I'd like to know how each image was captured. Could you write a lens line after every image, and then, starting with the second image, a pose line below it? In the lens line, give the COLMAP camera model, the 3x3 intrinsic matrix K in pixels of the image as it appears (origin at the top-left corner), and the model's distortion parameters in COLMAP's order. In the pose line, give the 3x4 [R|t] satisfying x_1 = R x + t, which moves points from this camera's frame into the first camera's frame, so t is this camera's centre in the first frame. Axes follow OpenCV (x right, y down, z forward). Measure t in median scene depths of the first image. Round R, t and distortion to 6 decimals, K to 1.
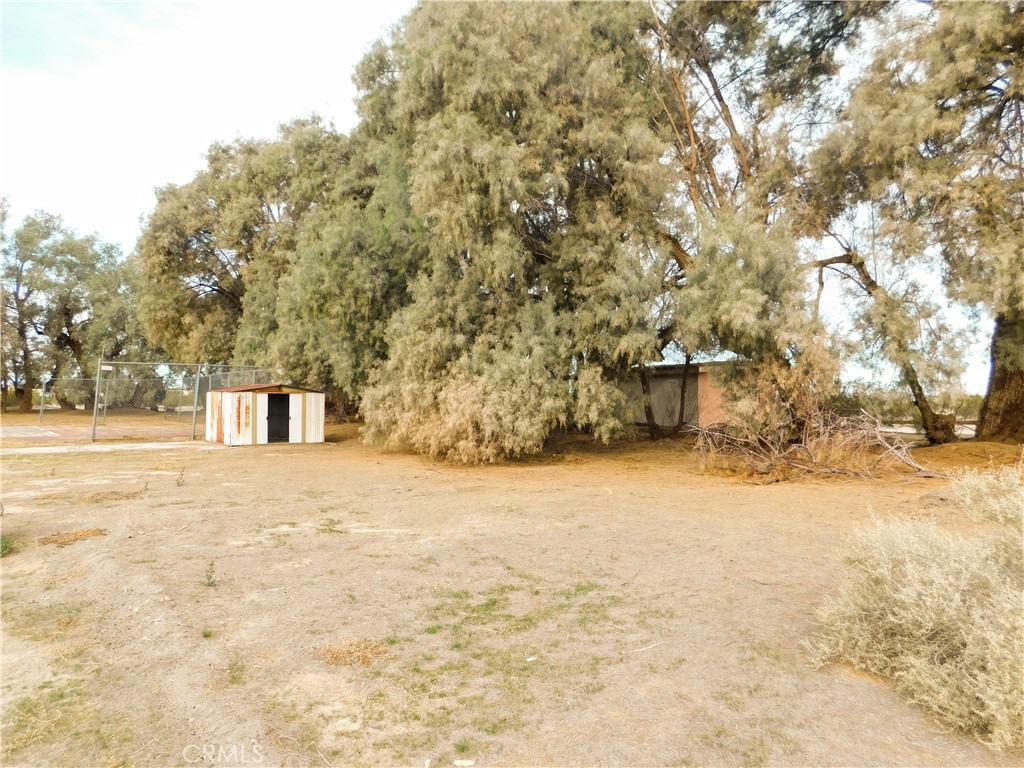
lens RADIAL K [[680.7, 0, 508.6], [0, 680.7, 386.0], [0, 0, 1]] dist [-0.058885, 0.026049]
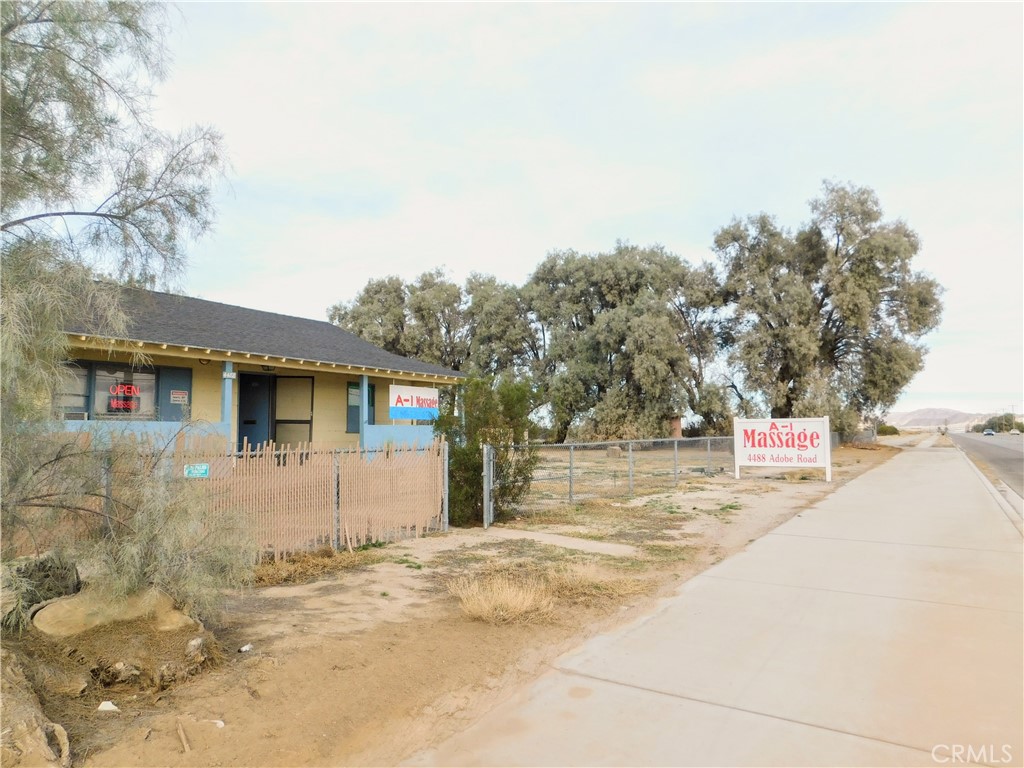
lens RADIAL K [[680.7, 0, 513.9], [0, 680.7, 383.8], [0, 0, 1]] dist [-0.058885, 0.026049]
pose [[0.962945, 0.013581, 0.269357, -1.530334], [-0.002276, 0.999105, -0.042238, -0.064151], [-0.269690, 0.040059, 0.962114, -2.051061]]
